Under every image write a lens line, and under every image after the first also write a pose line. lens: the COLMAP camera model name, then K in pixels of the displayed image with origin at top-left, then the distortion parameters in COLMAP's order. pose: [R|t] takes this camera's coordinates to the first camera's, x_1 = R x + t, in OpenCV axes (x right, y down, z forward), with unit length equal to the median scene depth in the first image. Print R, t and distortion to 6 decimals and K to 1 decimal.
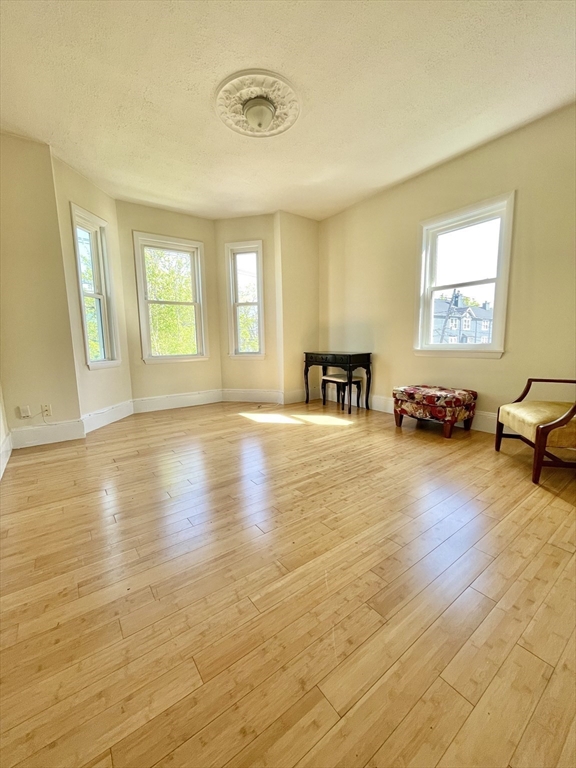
lens RADIAL K [[309.8, 0, 283.7], [0, 309.8, 382.1], [0, 0, 1]] dist [-0.001467, -0.000316]
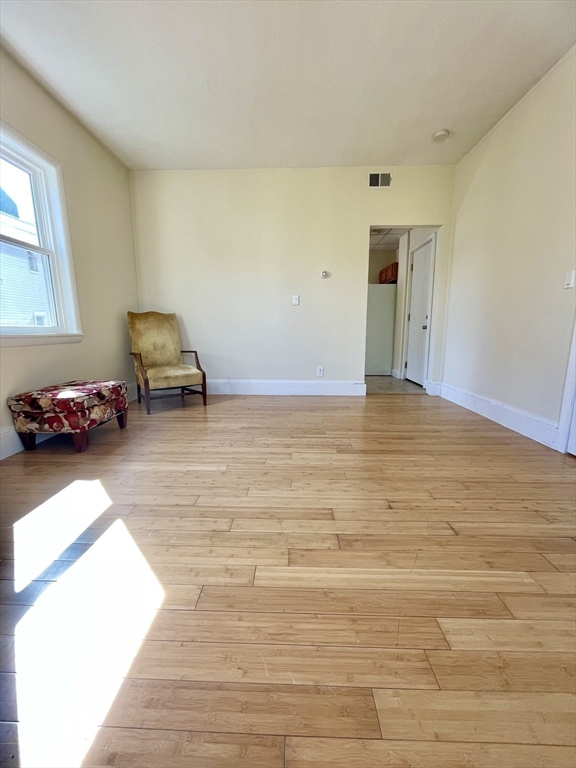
lens RADIAL K [[309.8, 0, 283.6], [0, 309.8, 383.0], [0, 0, 1]] dist [-0.001467, -0.000316]
pose [[-0.788207, -0.080976, 0.610060, -0.416400], [0.103464, 0.959759, 0.261072, -0.145949], [-0.606651, 0.268898, -0.748110, 1.432844]]
